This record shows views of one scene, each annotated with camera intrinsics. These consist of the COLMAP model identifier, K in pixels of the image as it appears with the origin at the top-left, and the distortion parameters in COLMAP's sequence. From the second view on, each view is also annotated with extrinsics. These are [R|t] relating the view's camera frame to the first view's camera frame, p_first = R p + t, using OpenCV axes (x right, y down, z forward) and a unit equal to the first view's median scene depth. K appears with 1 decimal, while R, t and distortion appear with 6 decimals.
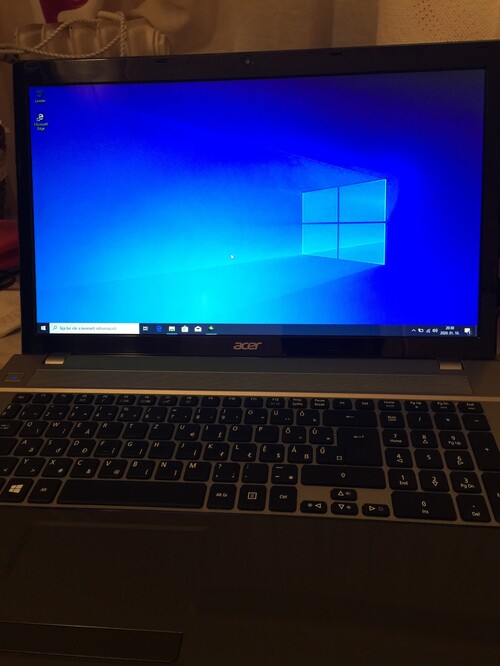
lens RADIAL K [[574.0, 0, 253.6], [0, 574.0, 329.9], [0, 0, 1]] dist [0.068658, -0.066102]
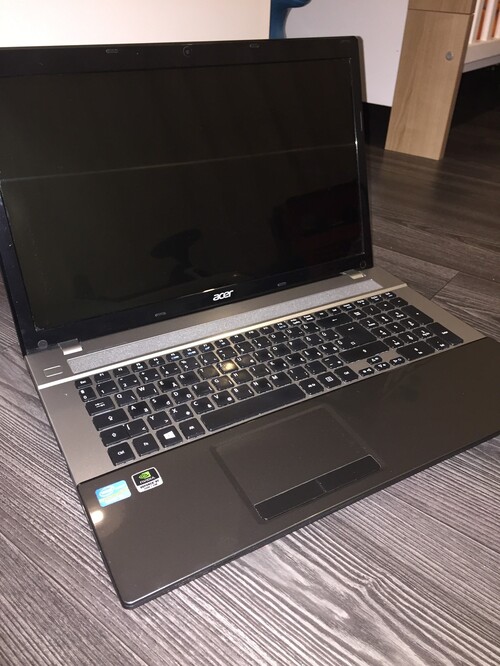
lens RADIAL K [[574.0, 0, 254.9], [0, 574.0, 335.7], [0, 0, 1]] dist [0.068658, -0.066102]
pose [[0.811747, -0.254528, 0.525626, -0.796066], [0.226237, 0.966804, 0.118777, -0.025822], [-0.538409, 0.022499, 0.842383, -0.099026]]
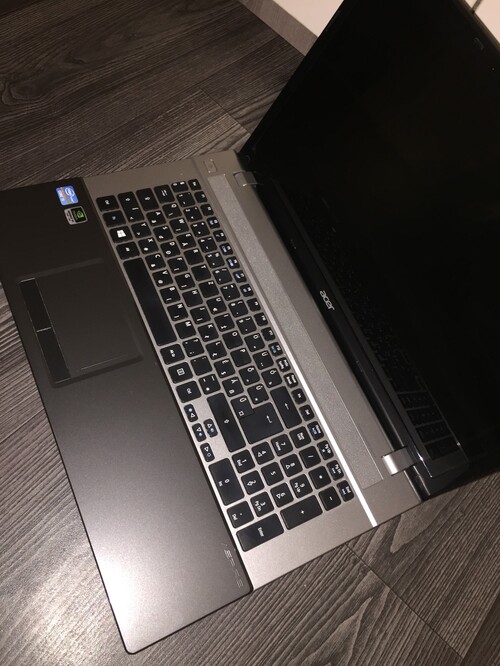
lens RADIAL K [[574.0, 0, 251.4], [0, 574.0, 331.4], [0, 0, 1]] dist [0.068658, -0.066102]
pose [[0.484570, 0.843806, -0.230613, 0.296664], [-0.652960, 0.524344, 0.546541, -0.598587], [0.582095, -0.114256, 0.805054, -0.033034]]
